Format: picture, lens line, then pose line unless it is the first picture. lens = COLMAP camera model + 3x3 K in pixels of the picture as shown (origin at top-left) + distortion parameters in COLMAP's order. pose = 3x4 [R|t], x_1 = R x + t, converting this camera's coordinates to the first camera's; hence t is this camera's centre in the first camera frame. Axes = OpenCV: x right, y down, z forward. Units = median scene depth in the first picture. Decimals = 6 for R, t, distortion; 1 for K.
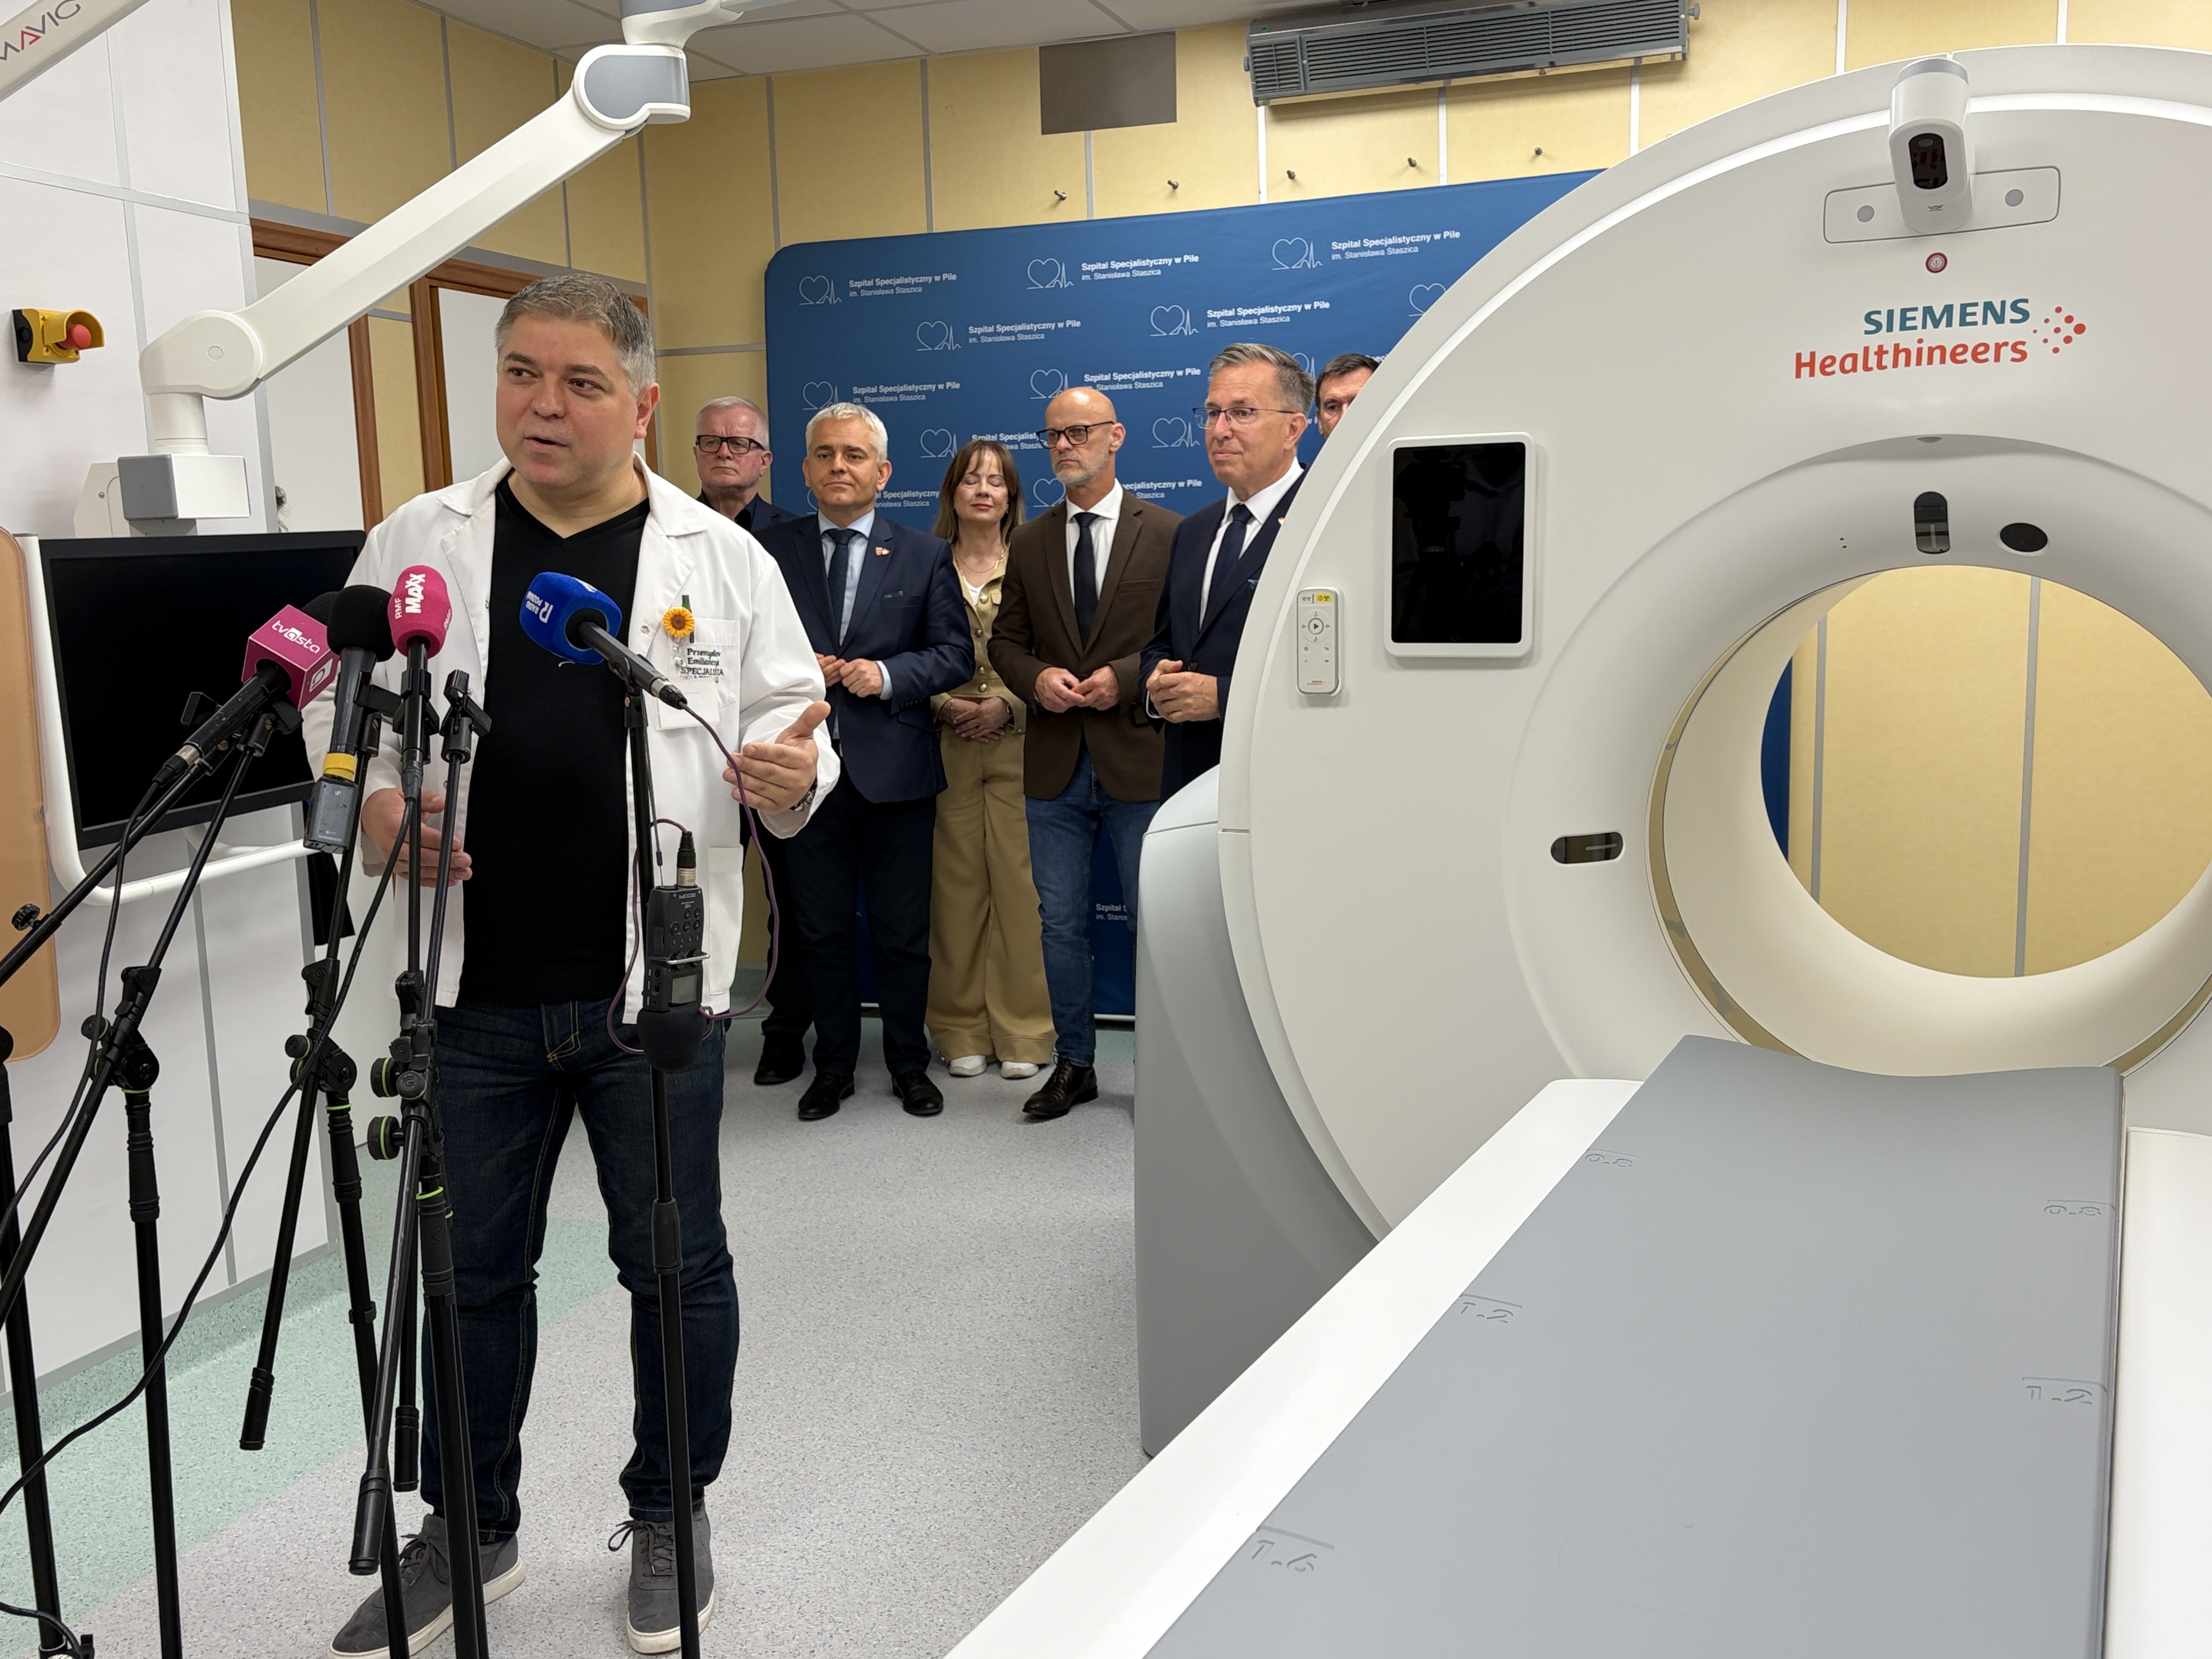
lens RADIAL K [[1991.7, 0, 1098.9], [0, 1991.7, 838.1], [0, 0, 1]] dist [0.019046, -0.004246]
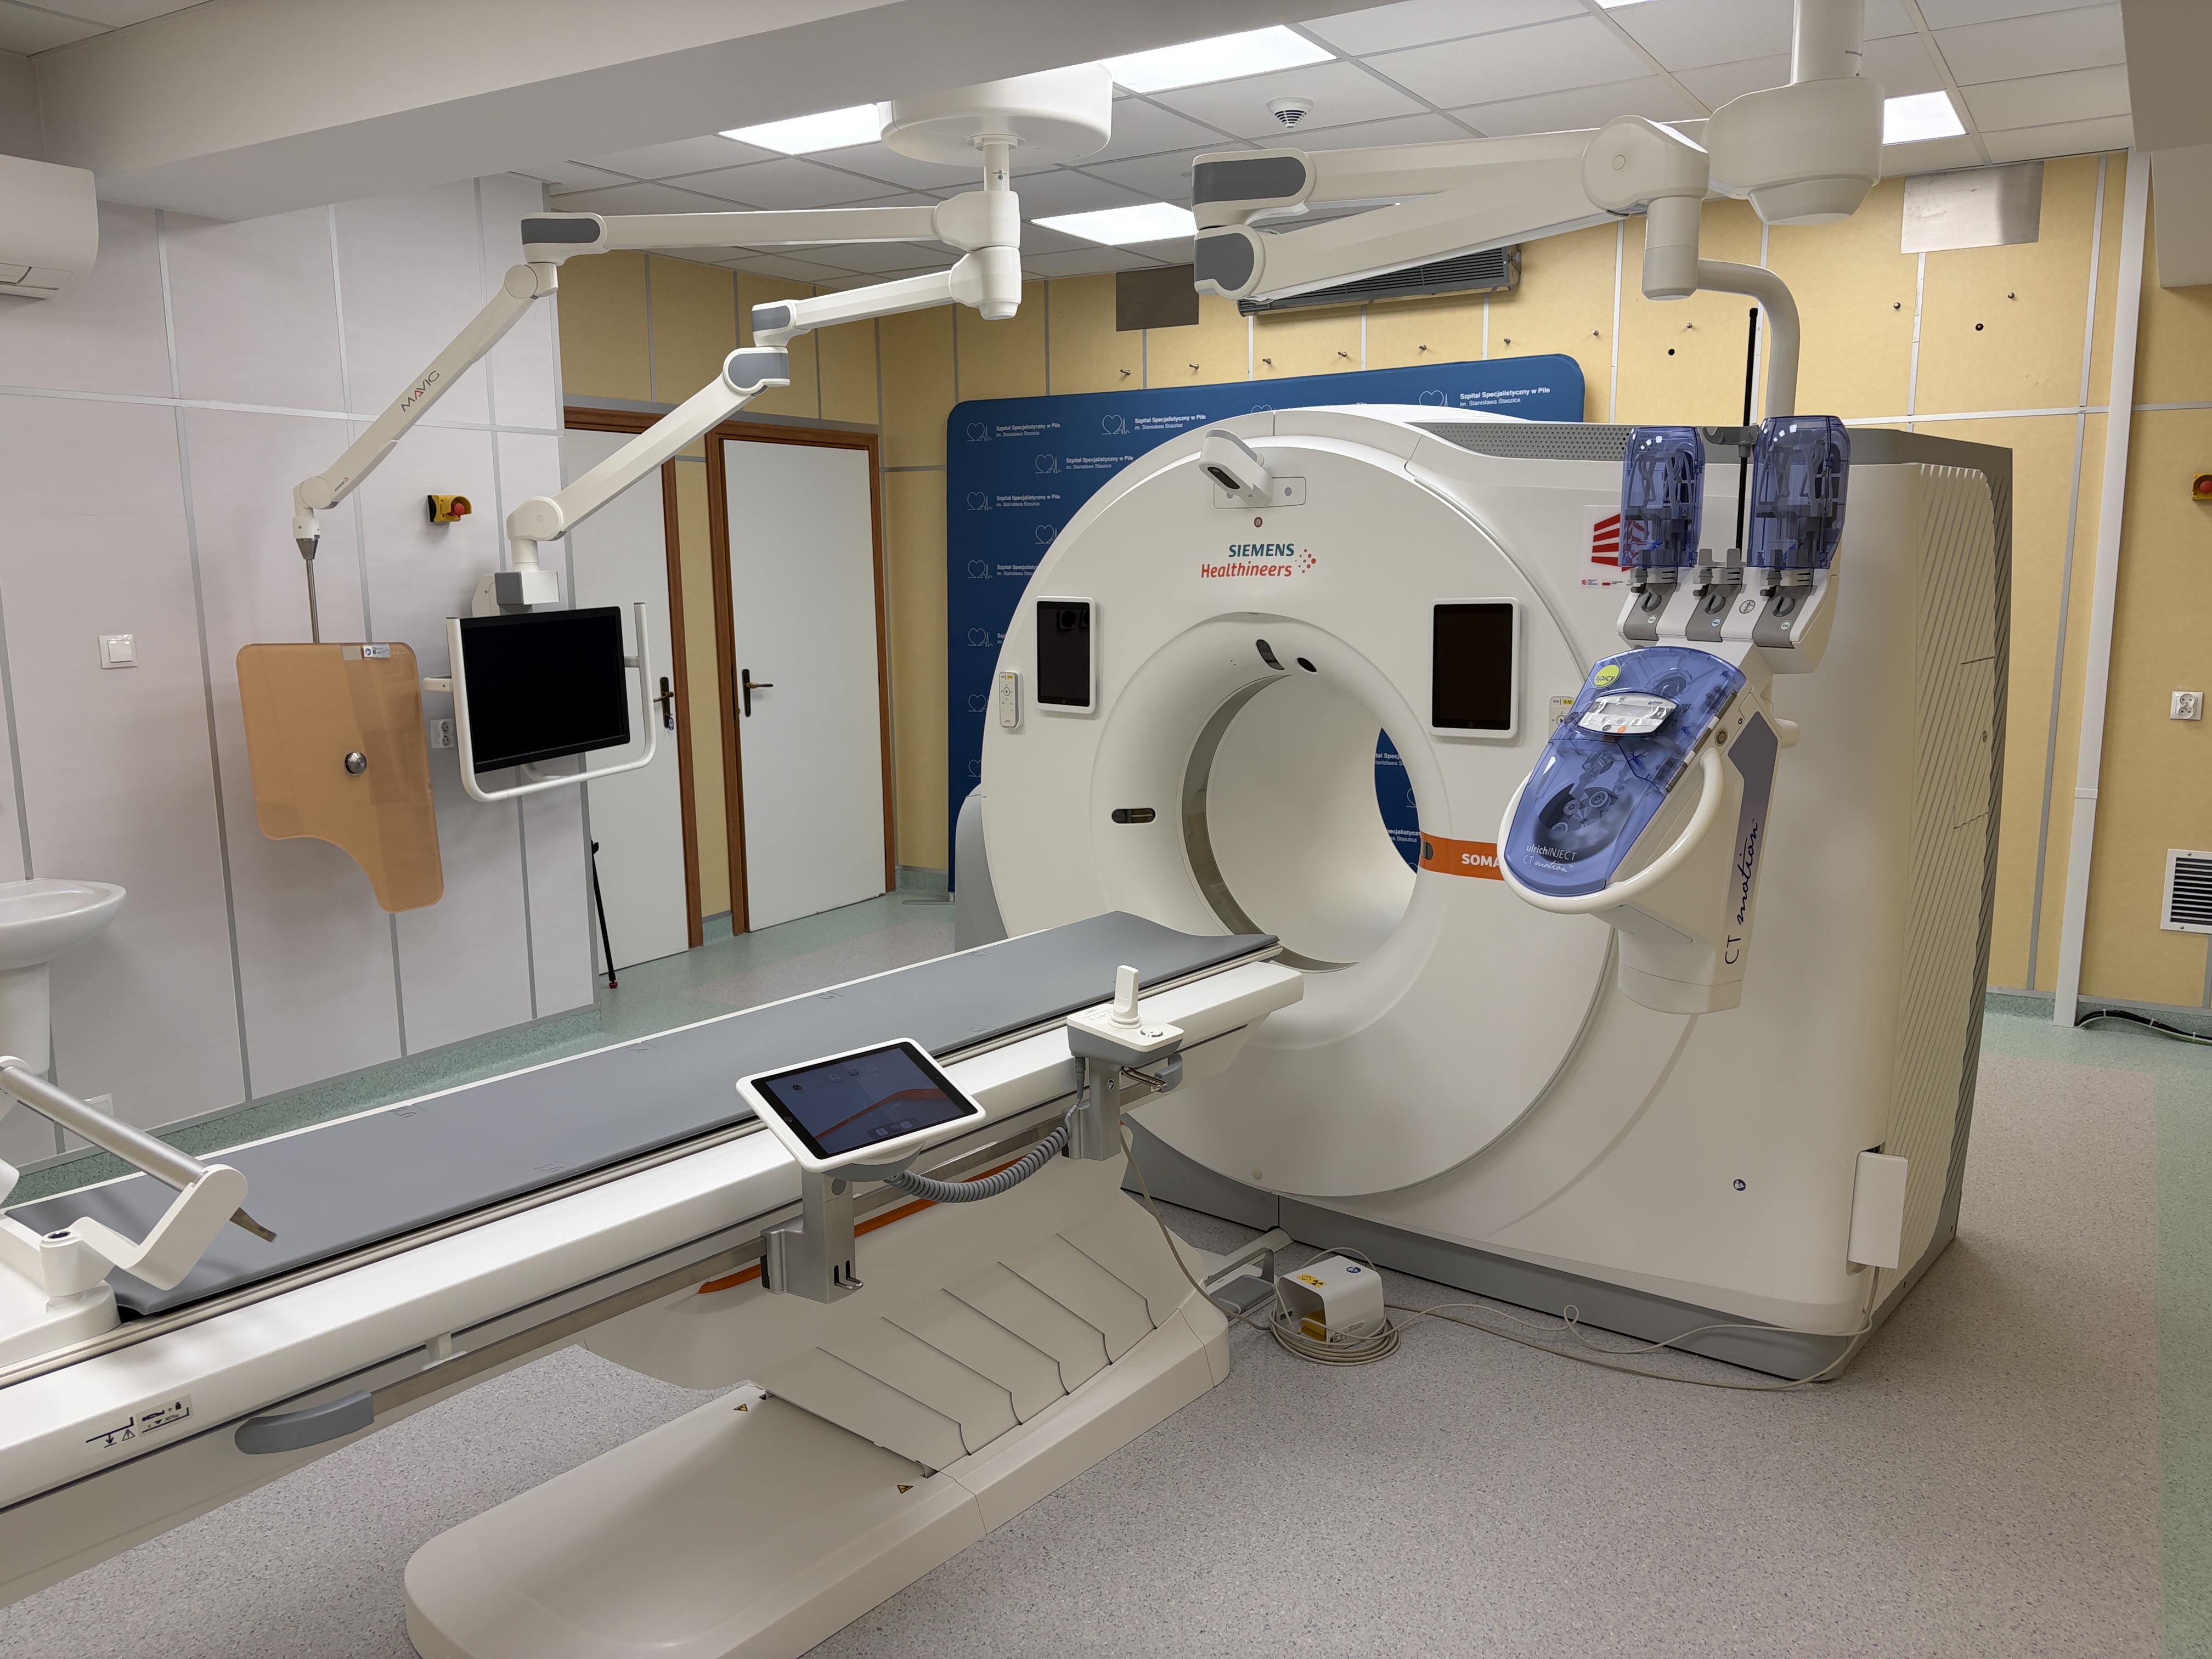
lens RADIAL K [[1666.6, 0, 1111.8], [0, 1666.6, 863.7], [0, 0, 1]] dist [0.017959, -0.000197]
pose [[0.976678, 0.057412, -0.206892, 0.459472], [-0.048650, 0.997700, 0.047200, -0.019246], [0.209126, -0.036033, 0.977224, -0.451137]]
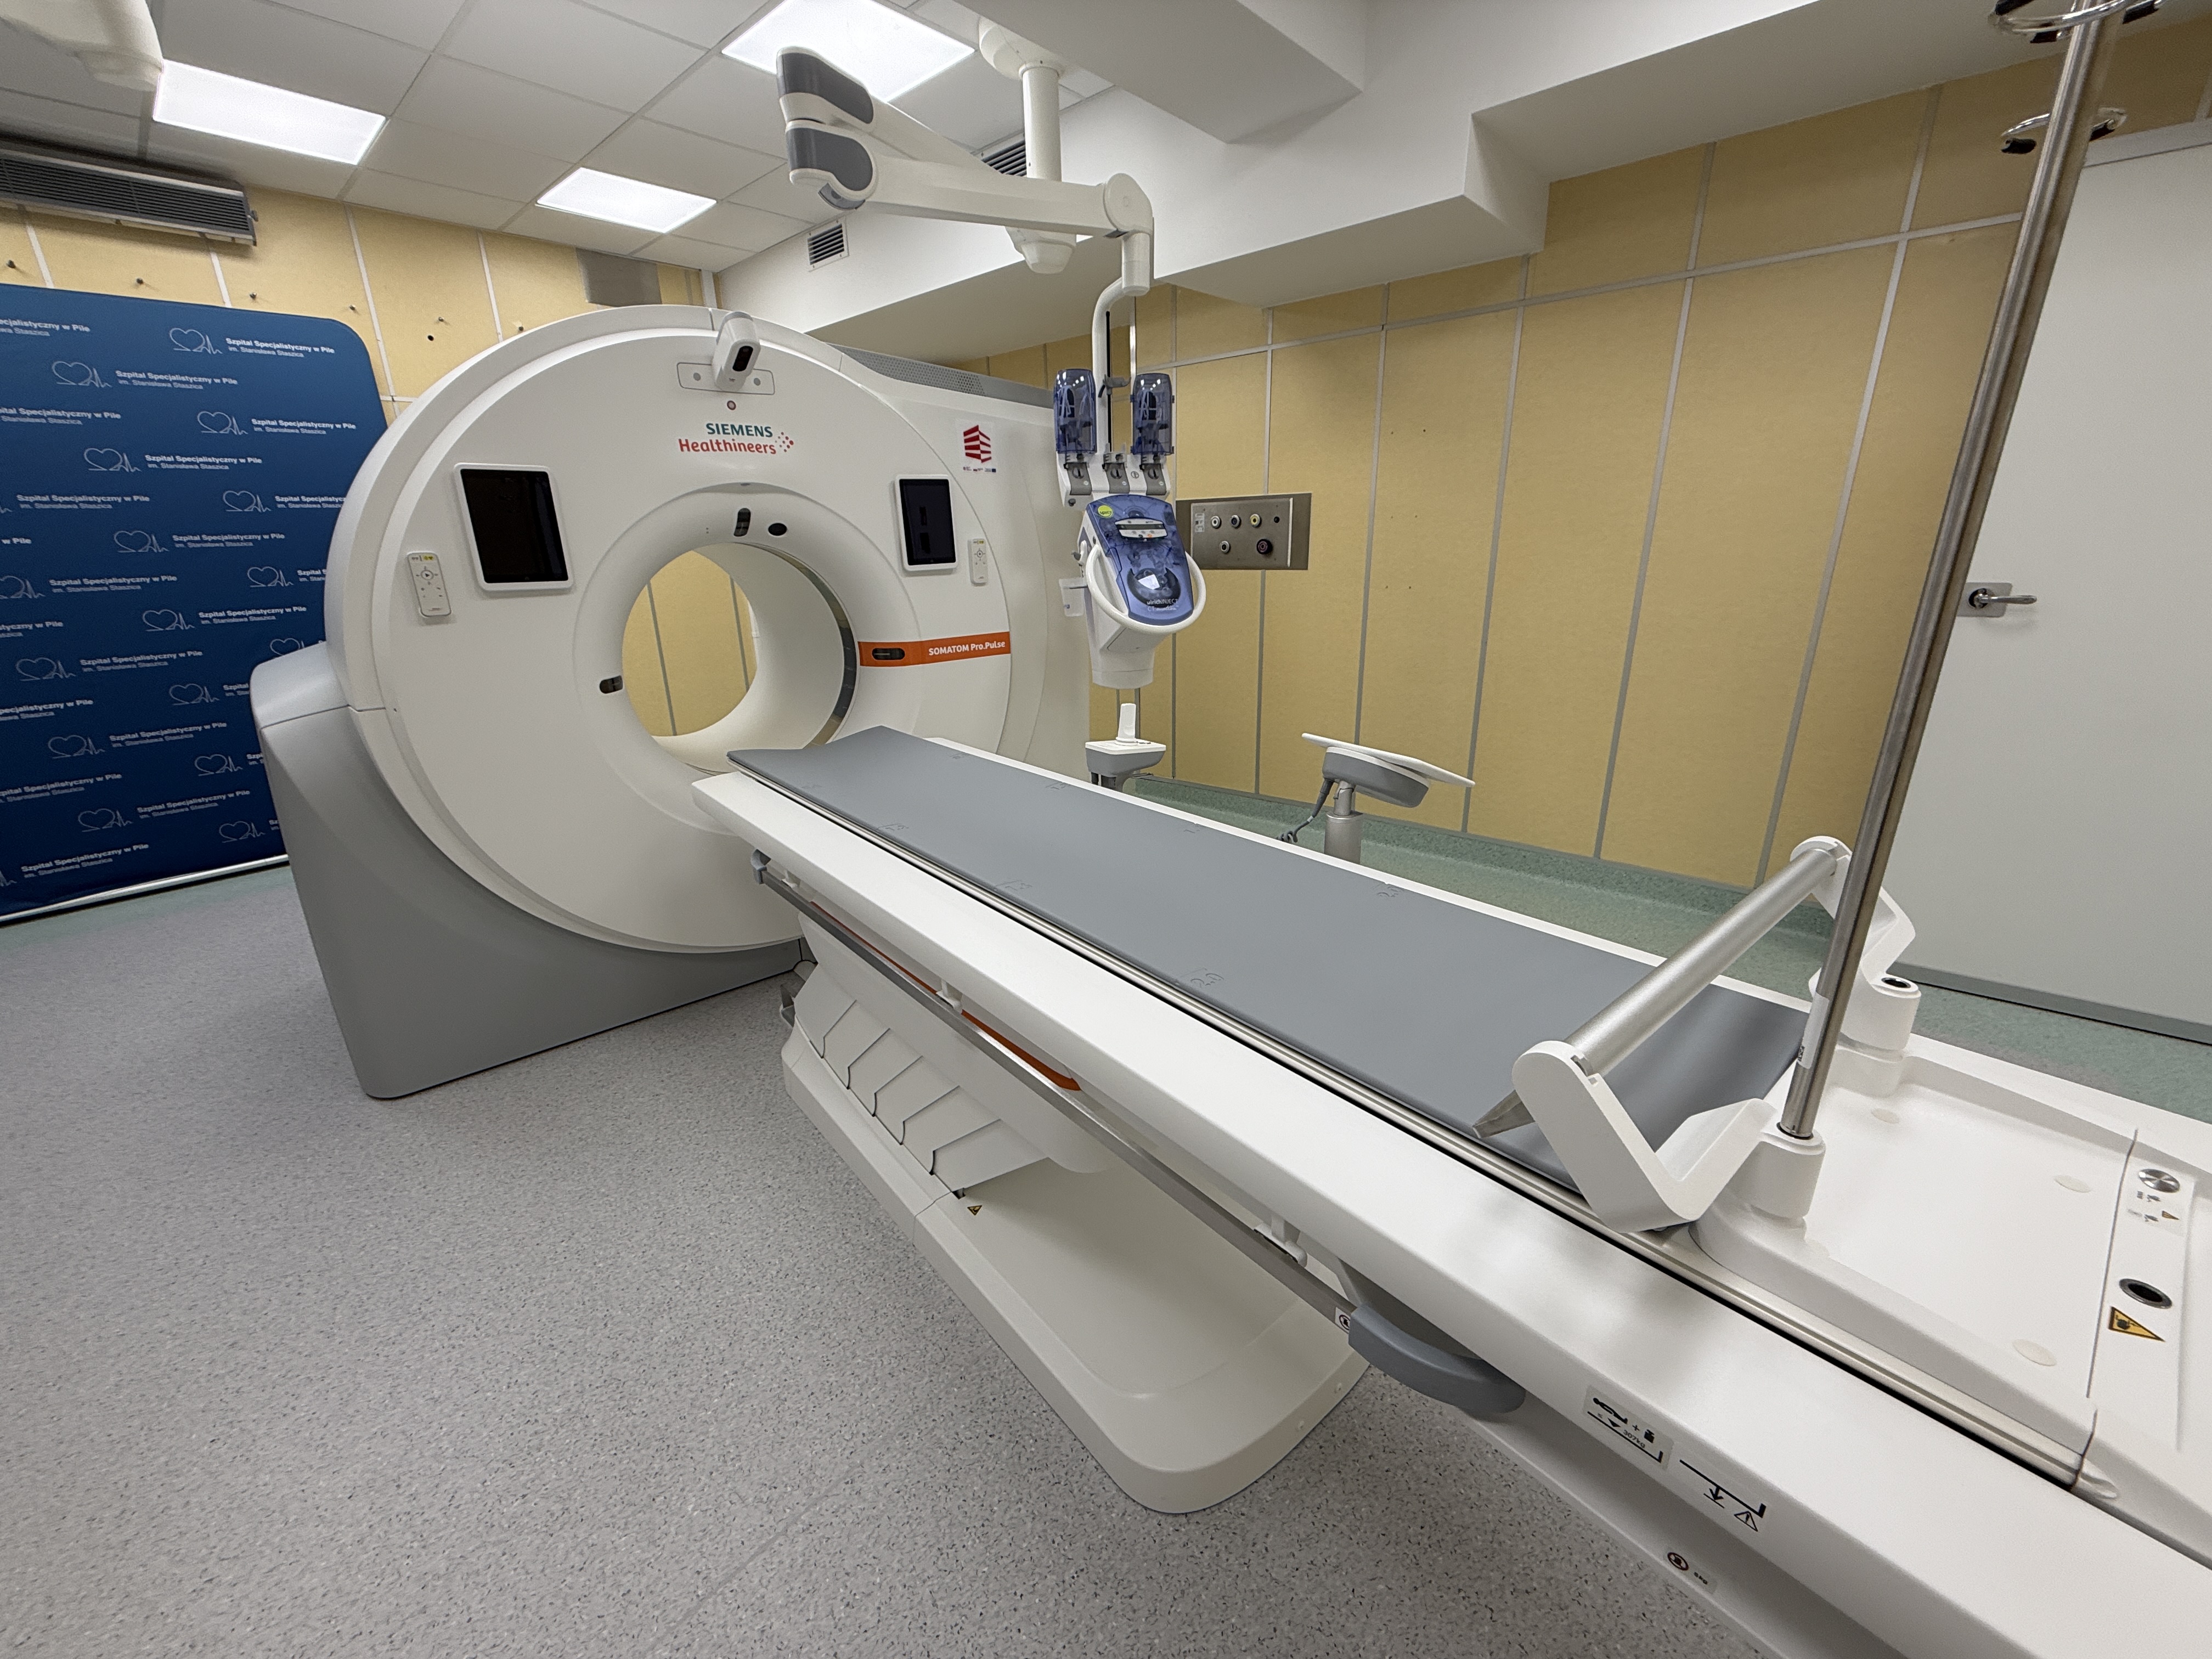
lens RADIAL K [[888.5, 0, 1114.4], [0, 888.5, 818.1], [0, 0, 1]] dist [-0.003799, -0.000347]
pose [[0.377156, -0.258359, 0.889384, -0.329597], [0.146268, 0.964867, 0.218259, 0.011038], [-0.914527, 0.047770, 0.401695, 0.146337]]
